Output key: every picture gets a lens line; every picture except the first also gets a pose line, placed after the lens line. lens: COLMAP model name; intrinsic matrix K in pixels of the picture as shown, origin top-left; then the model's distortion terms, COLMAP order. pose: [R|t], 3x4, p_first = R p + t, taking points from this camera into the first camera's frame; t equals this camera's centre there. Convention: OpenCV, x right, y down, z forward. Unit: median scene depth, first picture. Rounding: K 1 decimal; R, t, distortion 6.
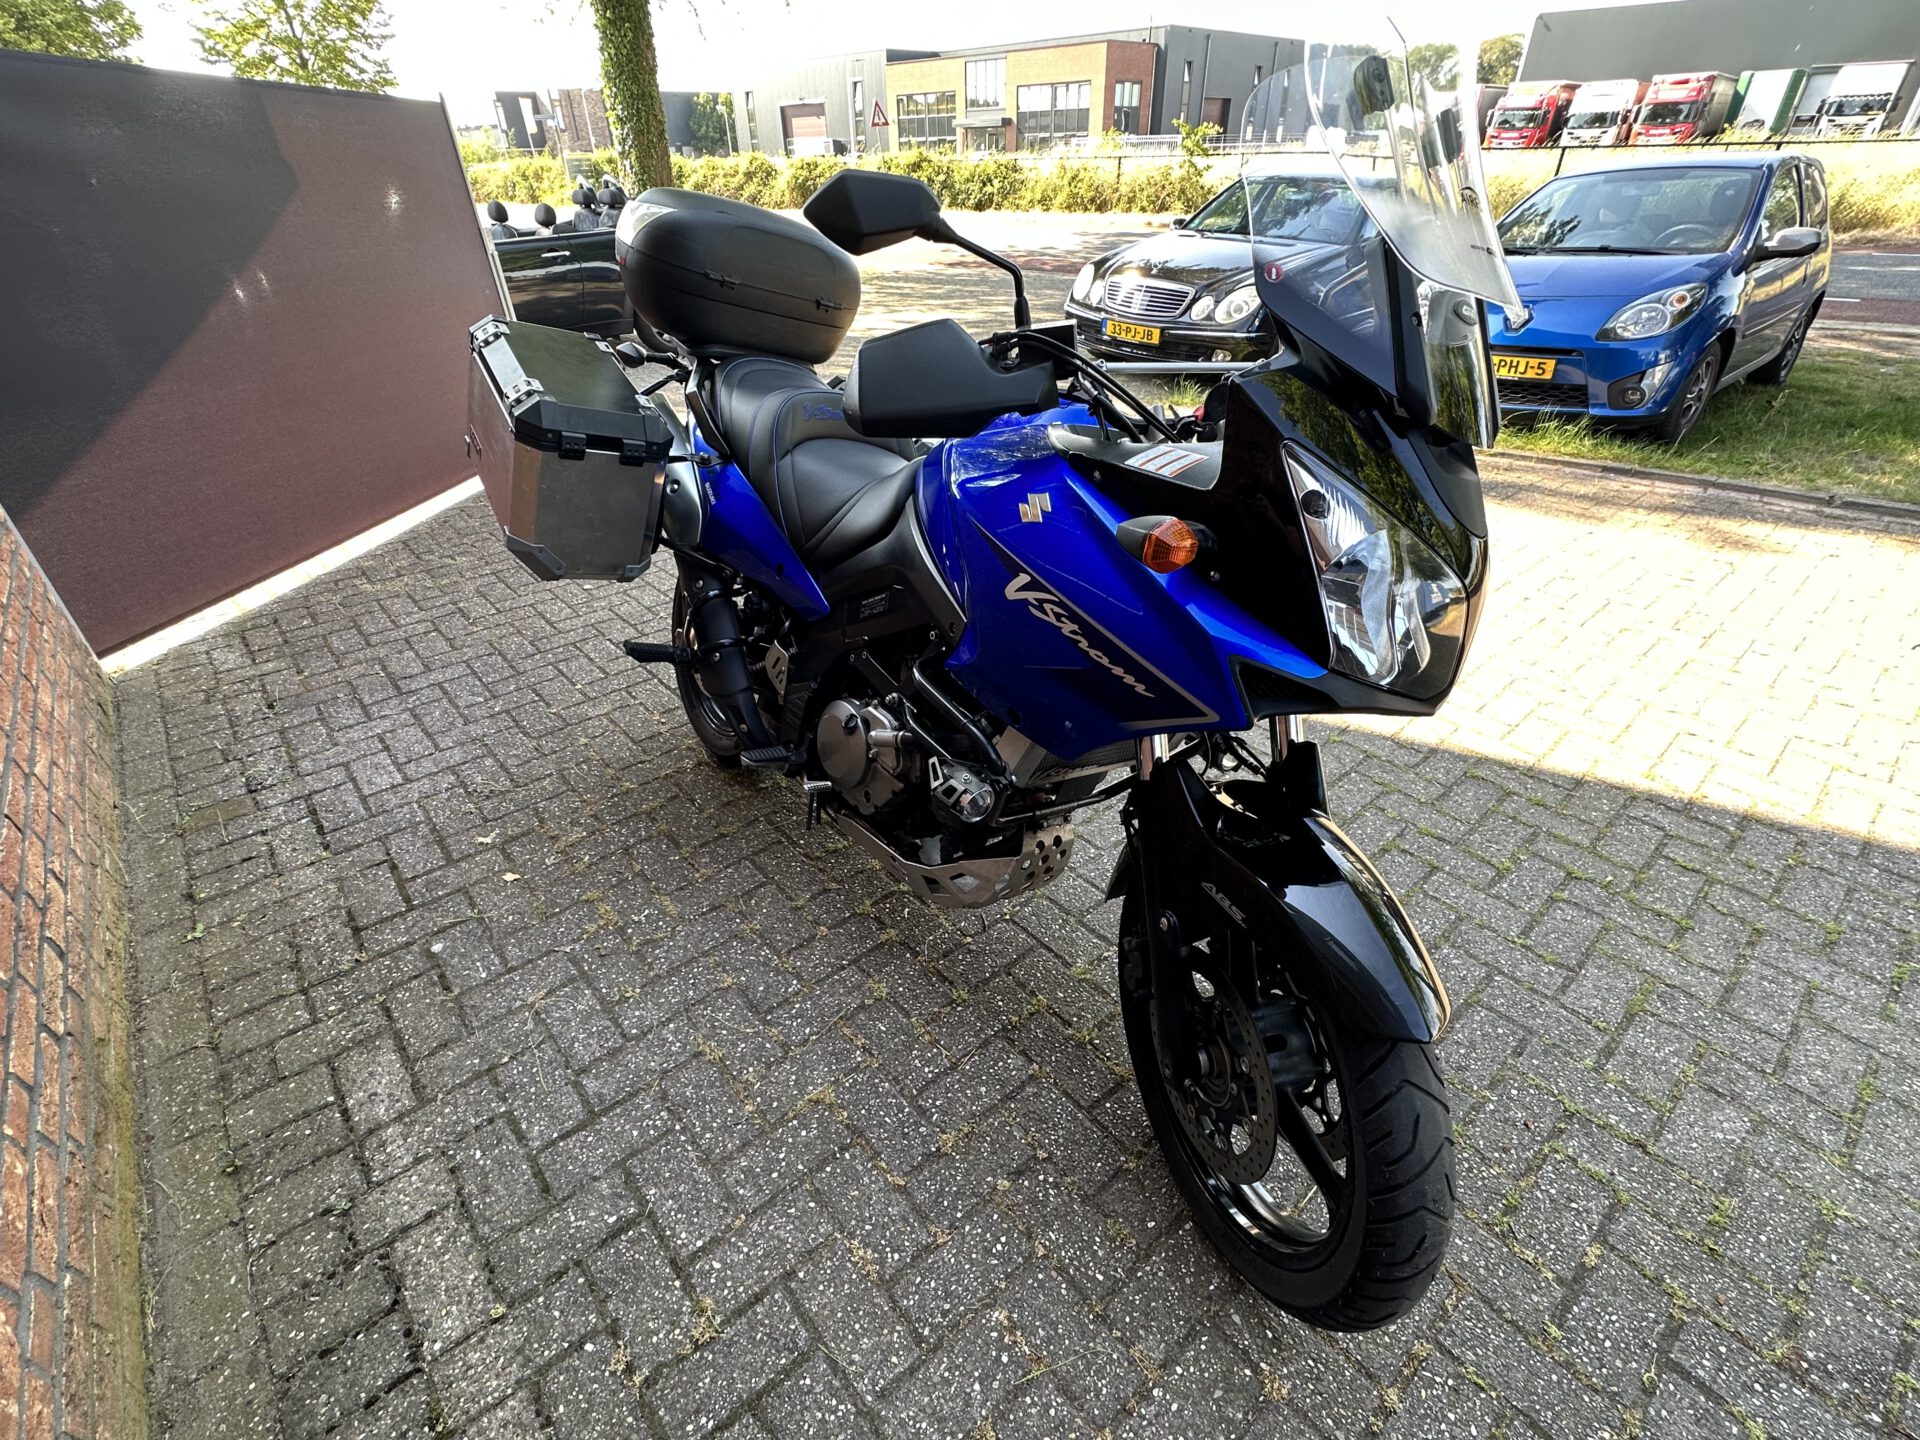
lens RADIAL K [[894.1, 0, 959.5], [0, 894.1, 722.9], [0, 0, 1]] dist [-0.005471, 0.000721]
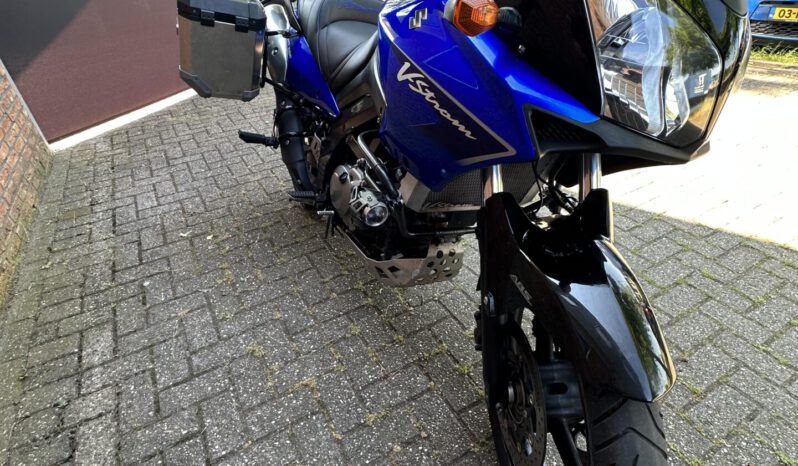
lens RADIAL K [[432.2, 0, 399.7], [0, 432.2, 231.5], [0, 0, 1]] dist [-0.004771, -0.000266]
pose [[0.981235, 0.075886, -0.177257, 0.141740], [-0.068671, 0.996555, 0.046499, 0.058085], [0.180175, -0.033454, 0.983066, 0.177360]]
